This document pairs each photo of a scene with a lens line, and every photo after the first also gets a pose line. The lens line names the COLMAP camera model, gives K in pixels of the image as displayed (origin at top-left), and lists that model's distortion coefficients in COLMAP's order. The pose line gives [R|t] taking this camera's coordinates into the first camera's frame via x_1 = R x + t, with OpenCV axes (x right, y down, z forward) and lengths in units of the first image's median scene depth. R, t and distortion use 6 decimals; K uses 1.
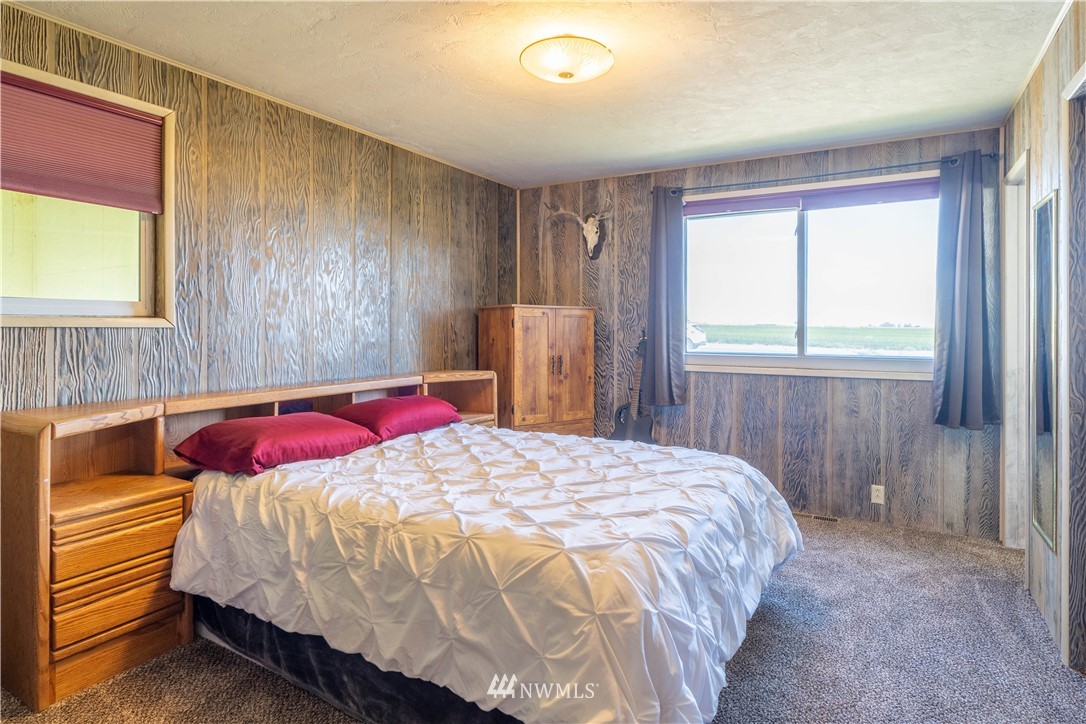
lens RADIAL K [[590.7, 0, 555.2], [0, 590.7, 331.4], [0, 0, 1]] dist [-0.000835, 0.000073]
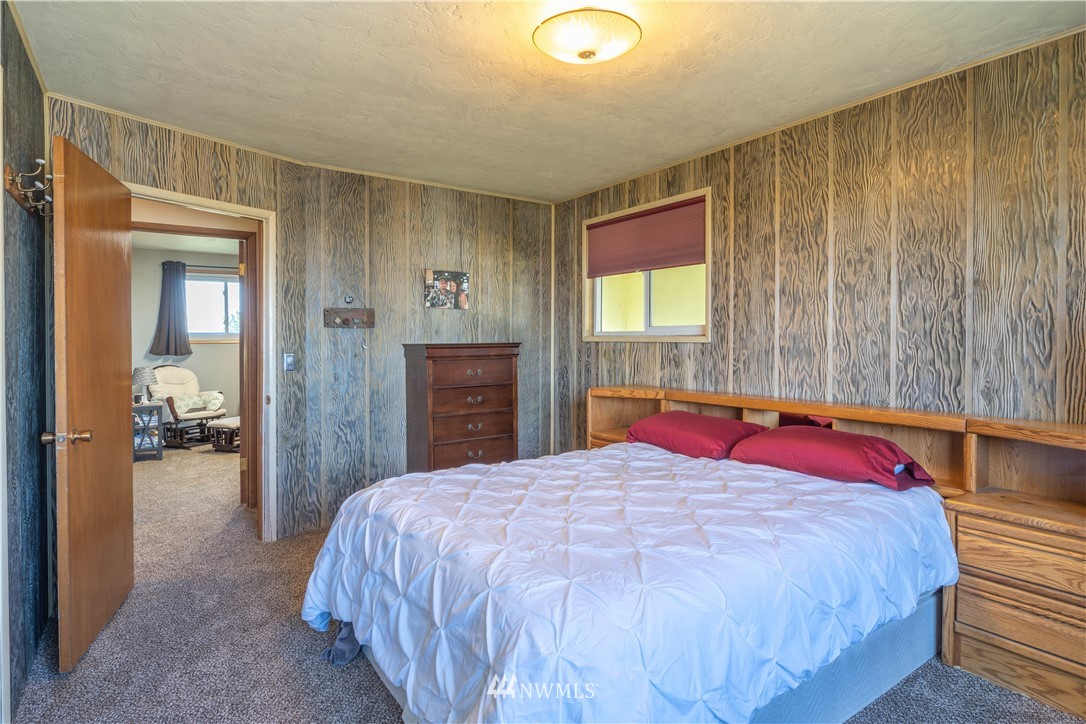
lens RADIAL K [[574.2, 0, 544.9], [0, 574.2, 357.5], [0, 0, 1]] dist [-0.003247, -0.000608]
pose [[-0.422227, 0.031466, -0.905944, 0.644760], [-0.001623, 0.999370, 0.035468, -0.016379], [0.906489, 0.016446, -0.421910, 1.044396]]
